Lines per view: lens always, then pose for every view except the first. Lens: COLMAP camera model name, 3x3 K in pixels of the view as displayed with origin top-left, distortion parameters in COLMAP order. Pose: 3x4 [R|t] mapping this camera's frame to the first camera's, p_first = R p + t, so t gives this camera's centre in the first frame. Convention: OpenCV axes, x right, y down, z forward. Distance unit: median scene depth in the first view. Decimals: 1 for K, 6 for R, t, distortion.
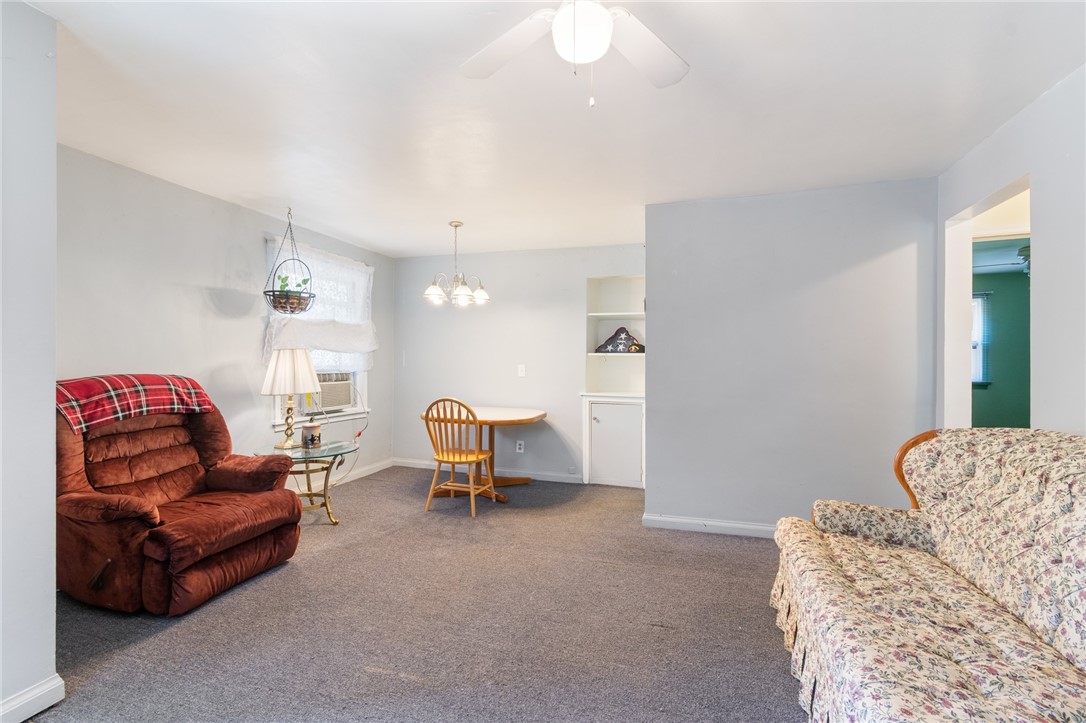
lens RADIAL K [[479.5, 0, 546.6], [0, 479.5, 364.5], [0, 0, 1]] dist [0.000811, -0.000375]
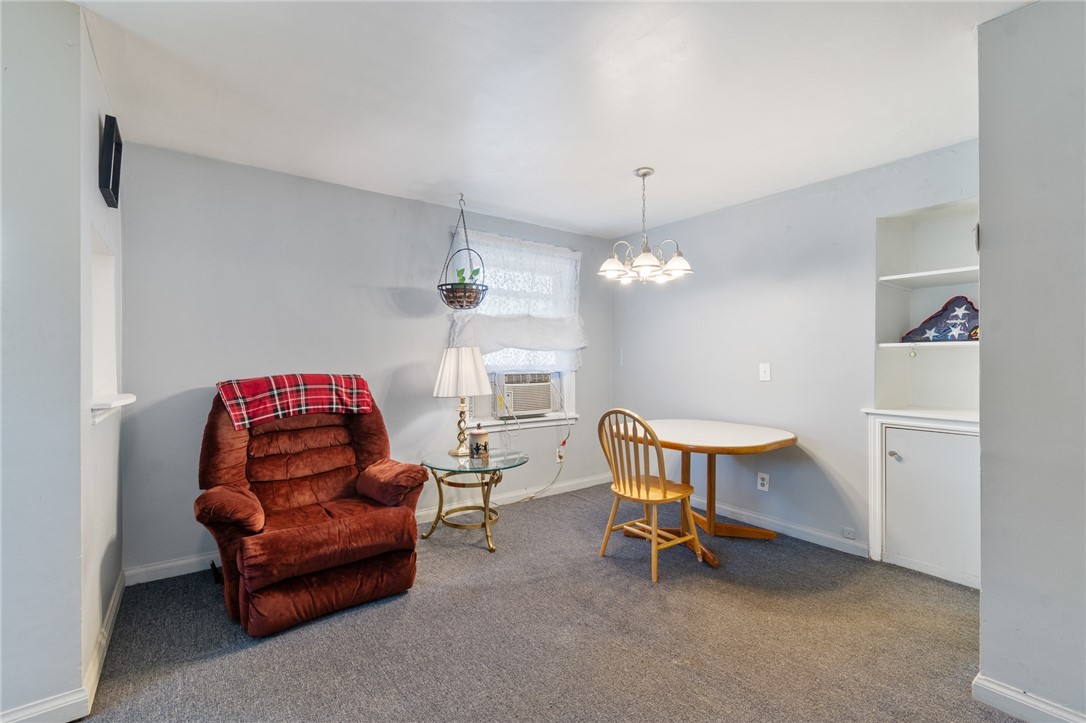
lens RADIAL K [[479.5, 0, 546.6], [0, 479.5, 364.5], [0, 0, 1]] dist [0.000811, -0.000375]
pose [[0.808583, -0.003205, -0.588373, 0.139807], [0.004019, 0.999992, 0.000076, 0.001454], [0.588368, -0.002426, 0.808589, 0.365590]]
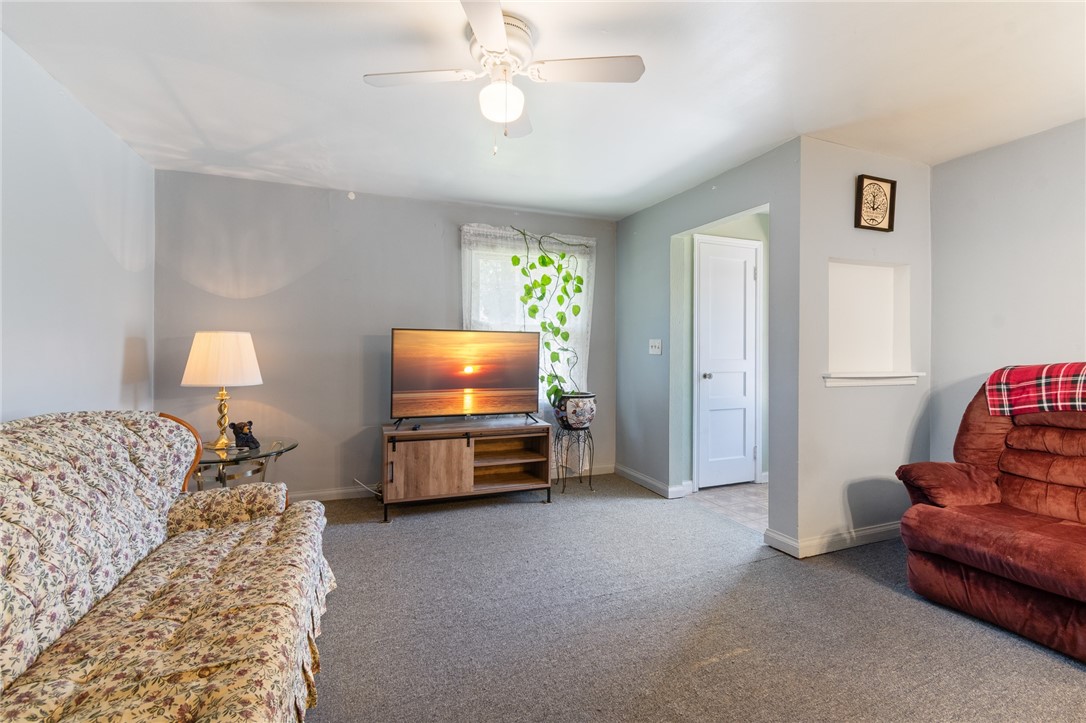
lens RADIAL K [[480.2, 0, 545.3], [0, 480.2, 348.6], [0, 0, 1]] dist [-0.000925, -0.000799]
pose [[-0.780113, -0.003284, -0.625630, 0.313732], [-0.004335, 0.999991, 0.000157, 0.000755], [0.625624, 0.002834, -0.780120, 0.816994]]
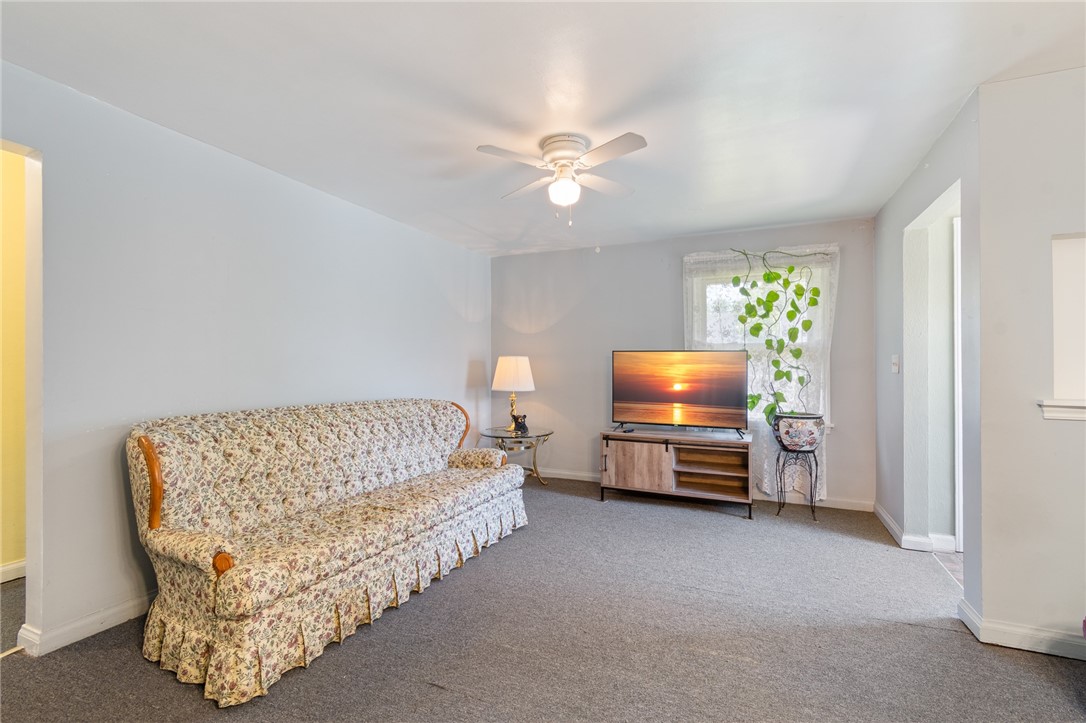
lens RADIAL K [[479.5, 0, 546.6], [0, 479.5, 364.5], [0, 0, 1]] dist [0.000811, -0.000375]
pose [[-0.993701, -0.001234, 0.112057, -0.024612], [-0.001761, 0.999988, -0.004606, 0.002339], [-0.112050, -0.004774, -0.993691, 1.109002]]
